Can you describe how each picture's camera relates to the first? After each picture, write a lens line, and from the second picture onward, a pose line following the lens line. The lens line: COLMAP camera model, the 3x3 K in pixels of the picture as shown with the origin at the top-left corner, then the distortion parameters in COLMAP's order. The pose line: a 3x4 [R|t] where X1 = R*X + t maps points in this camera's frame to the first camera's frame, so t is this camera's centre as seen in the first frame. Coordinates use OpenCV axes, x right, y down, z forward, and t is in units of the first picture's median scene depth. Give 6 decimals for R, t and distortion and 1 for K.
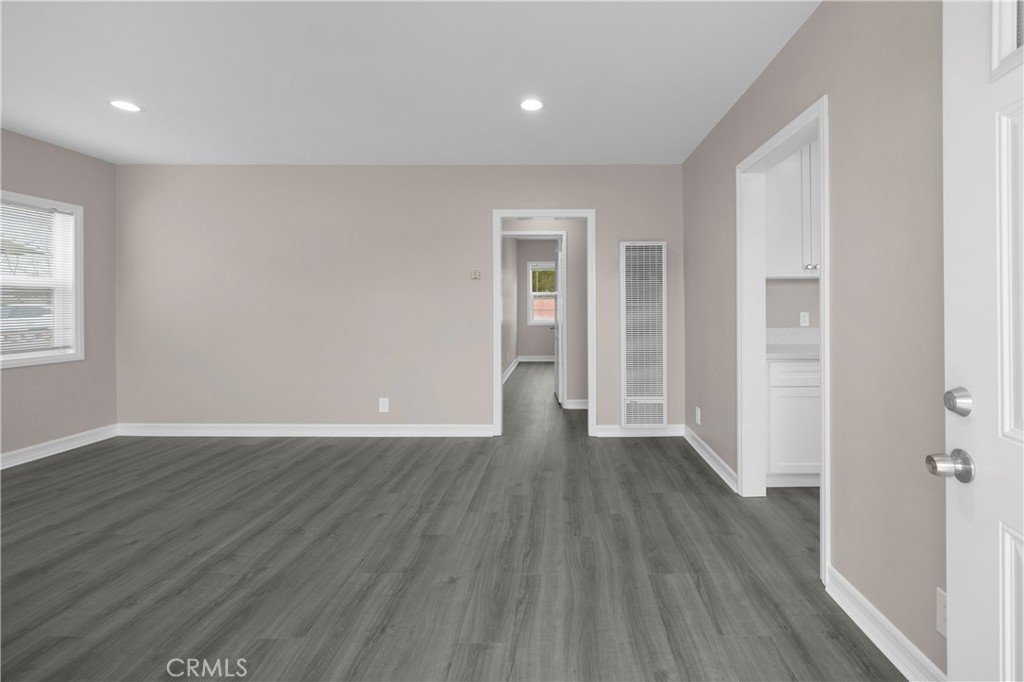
lens RADIAL K [[436.9, 0, 565.0], [0, 436.9, 300.0], [0, 0, 1]] dist [-0.009015, 0.000709]
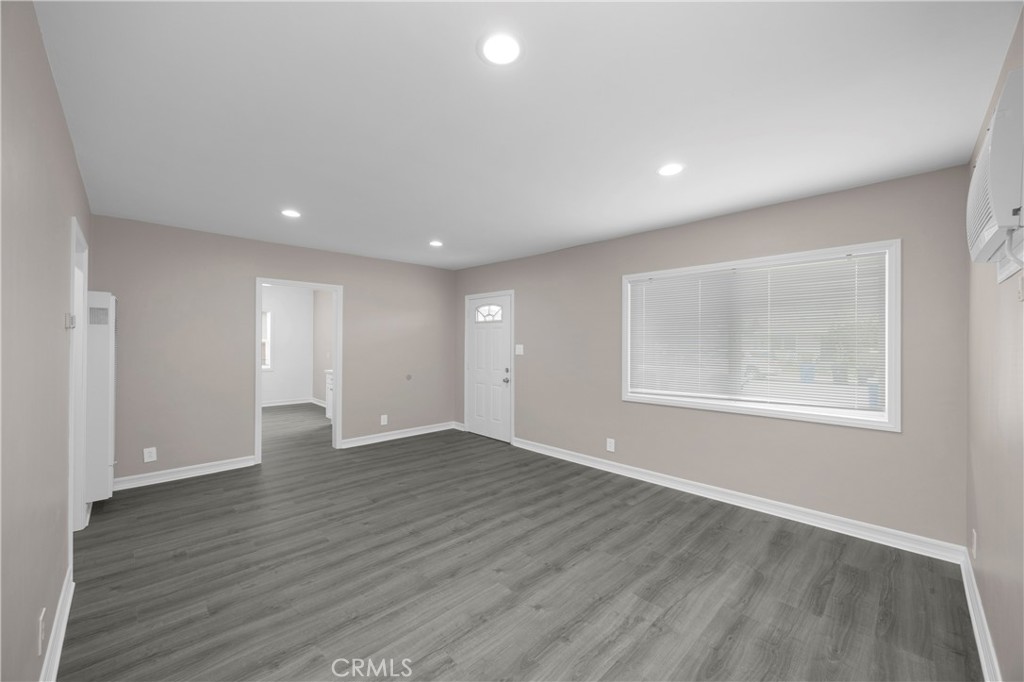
lens RADIAL K [[391.8, 0, 505.0], [0, 391.8, 340.9], [0, 0, 1]] dist [-0.009127, 0.000206]
pose [[-0.688730, -0.001706, 0.725016, -1.442226], [-0.011995, 0.999887, -0.009042, -0.041041], [-0.724919, -0.014924, -0.688672, 1.400888]]
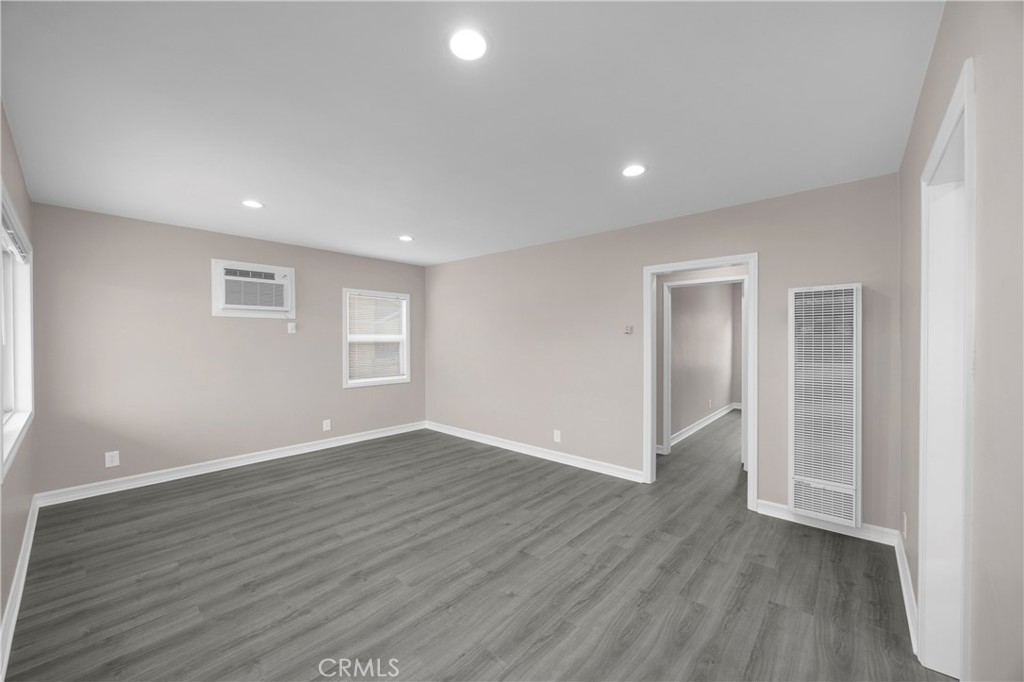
lens RADIAL K [[391.8, 0, 505.0], [0, 391.8, 340.9], [0, 0, 1]] dist [-0.009127, 0.000206]
pose [[0.737373, 0.004385, -0.675472, 0.337032], [0.006698, 0.999882, 0.013802, -0.067849], [0.675453, -0.014701, 0.737257, 0.125462]]
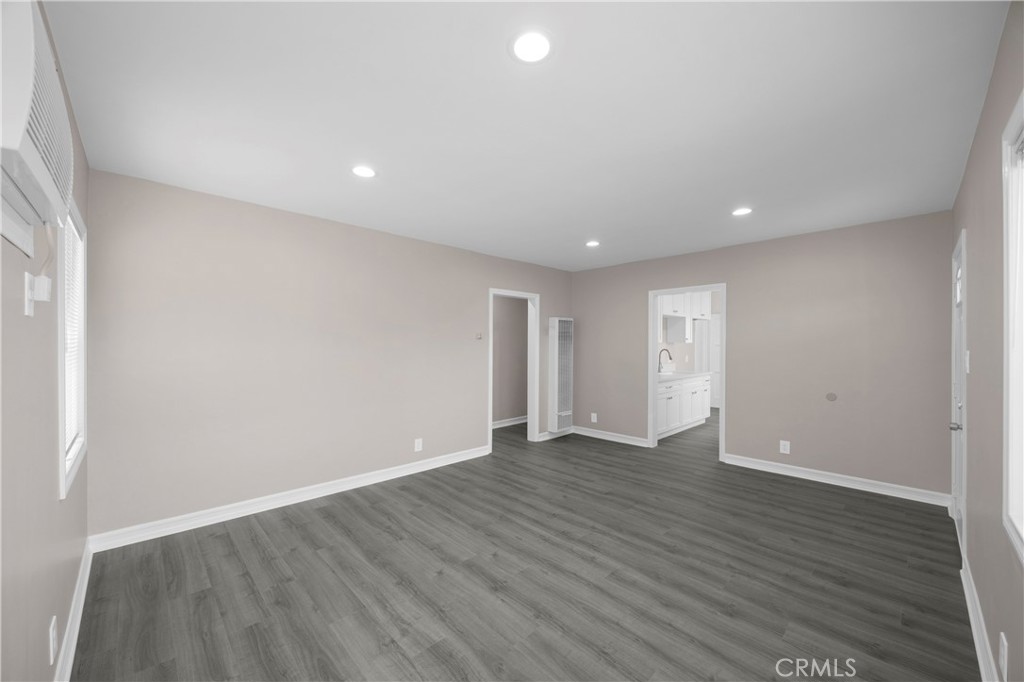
lens RADIAL K [[391.8, 0, 505.0], [0, 391.8, 340.9], [0, 0, 1]] dist [-0.009127, 0.000206]
pose [[0.728884, 0.006761, 0.684604, -1.443815], [-0.009820, 0.999952, 0.000579, -0.062859], [-0.684567, -0.007145, 0.728915, 0.110235]]
